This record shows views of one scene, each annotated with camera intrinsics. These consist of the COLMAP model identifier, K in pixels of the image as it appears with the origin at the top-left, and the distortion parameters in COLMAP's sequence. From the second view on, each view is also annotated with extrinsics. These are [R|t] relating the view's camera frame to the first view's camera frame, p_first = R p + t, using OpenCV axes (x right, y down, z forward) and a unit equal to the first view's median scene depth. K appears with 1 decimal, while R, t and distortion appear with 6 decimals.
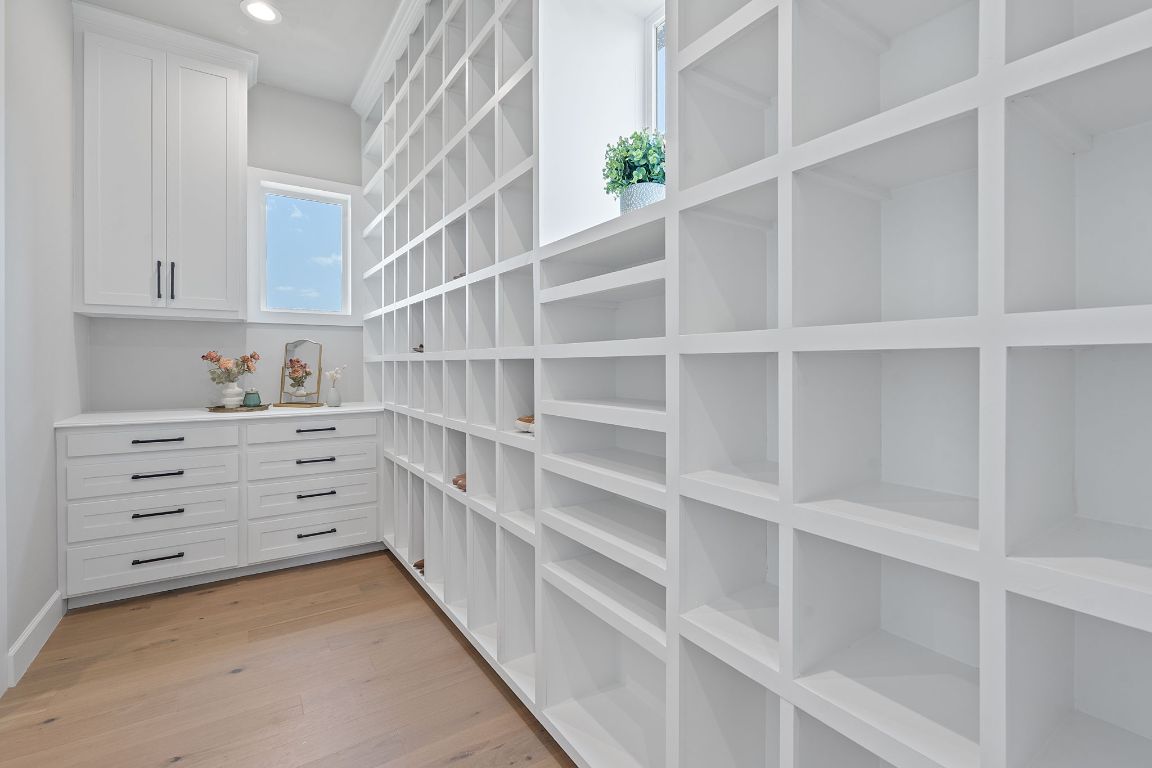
lens RADIAL K [[518.7, 0, 567.1], [0, 518.7, 366.2], [0, 0, 1]] dist [0.000265, -0.000390]
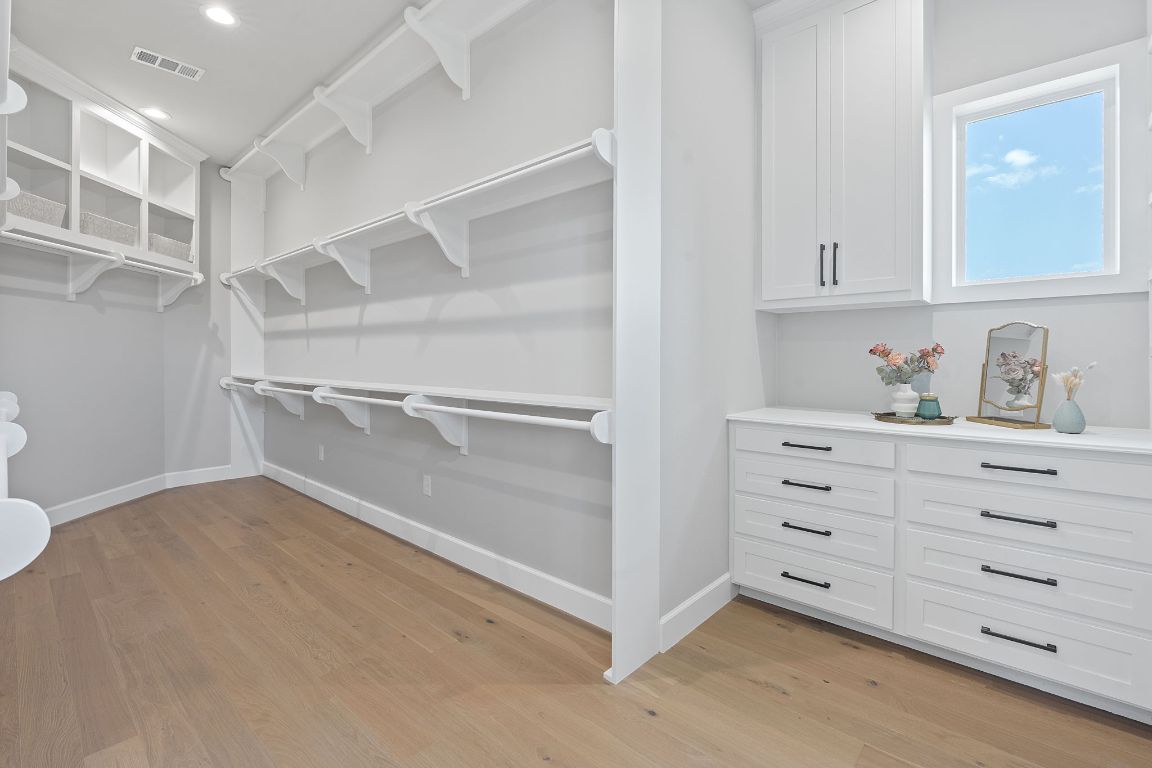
lens RADIAL K [[518.7, 0, 567.1], [0, 518.7, 366.2], [0, 0, 1]] dist [0.000265, -0.000390]
pose [[0.274891, 0.012256, -0.961397, -0.048021], [-0.005579, 0.999922, 0.011152, -0.000775], [0.961459, 0.002298, 0.274938, 0.327996]]
